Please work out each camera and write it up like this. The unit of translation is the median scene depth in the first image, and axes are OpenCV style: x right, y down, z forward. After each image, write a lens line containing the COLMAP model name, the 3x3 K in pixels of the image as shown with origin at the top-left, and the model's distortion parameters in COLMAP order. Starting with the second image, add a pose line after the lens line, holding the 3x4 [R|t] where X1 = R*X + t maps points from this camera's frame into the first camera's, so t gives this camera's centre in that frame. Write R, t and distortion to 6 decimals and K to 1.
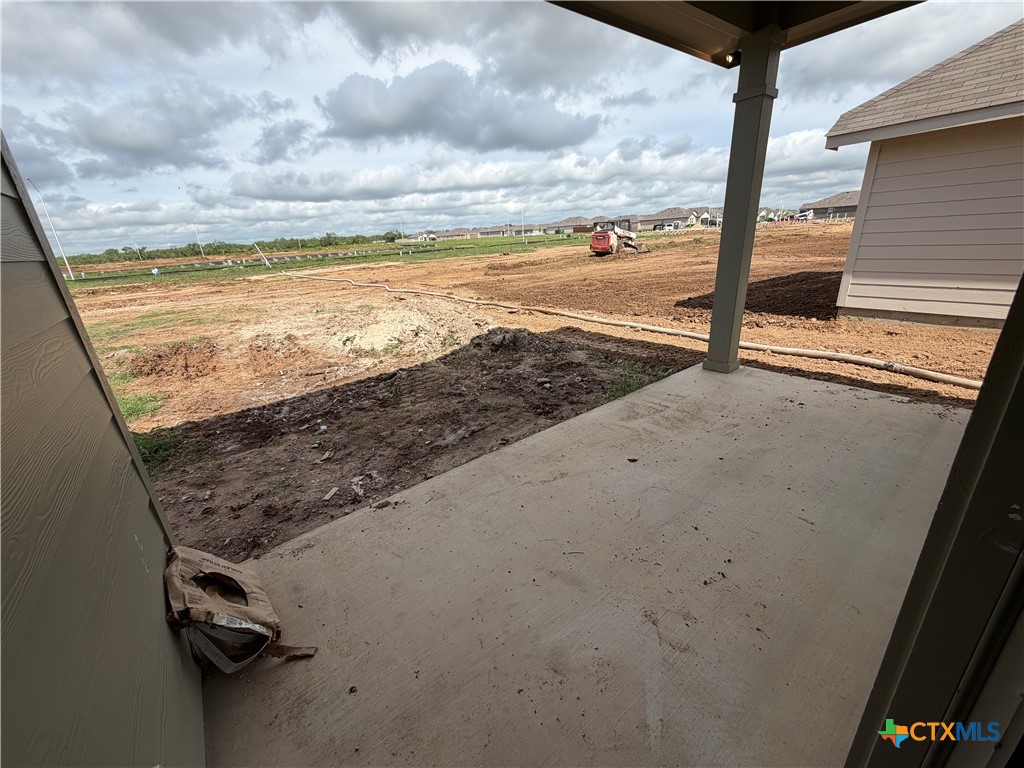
lens RADIAL K [[414.9, 0, 502.5], [0, 414.9, 385.4], [0, 0, 1]] dist [-0.000339, -0.000393]
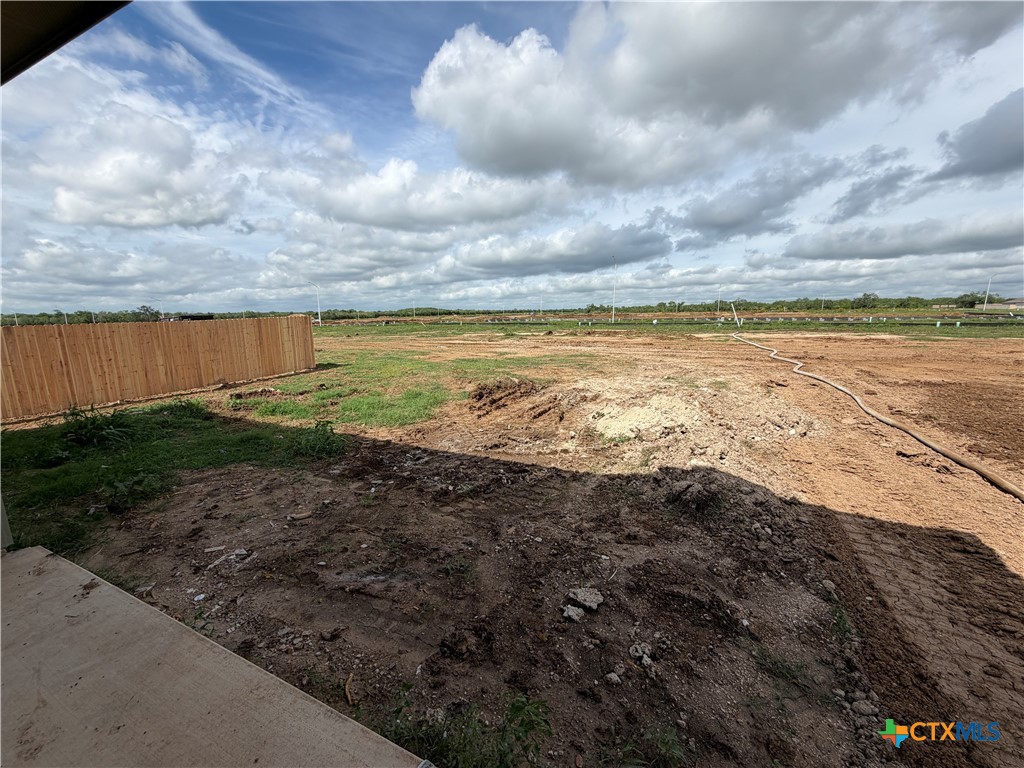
lens RADIAL K [[414.9, 0, 502.5], [0, 414.9, 385.4], [0, 0, 1]] dist [-0.000339, -0.000393]
pose [[0.448675, 0.208600, -0.869009, 0.356695], [-0.320133, 0.945365, 0.061642, -0.206316], [0.834390, 0.250541, 0.490941, 0.519301]]
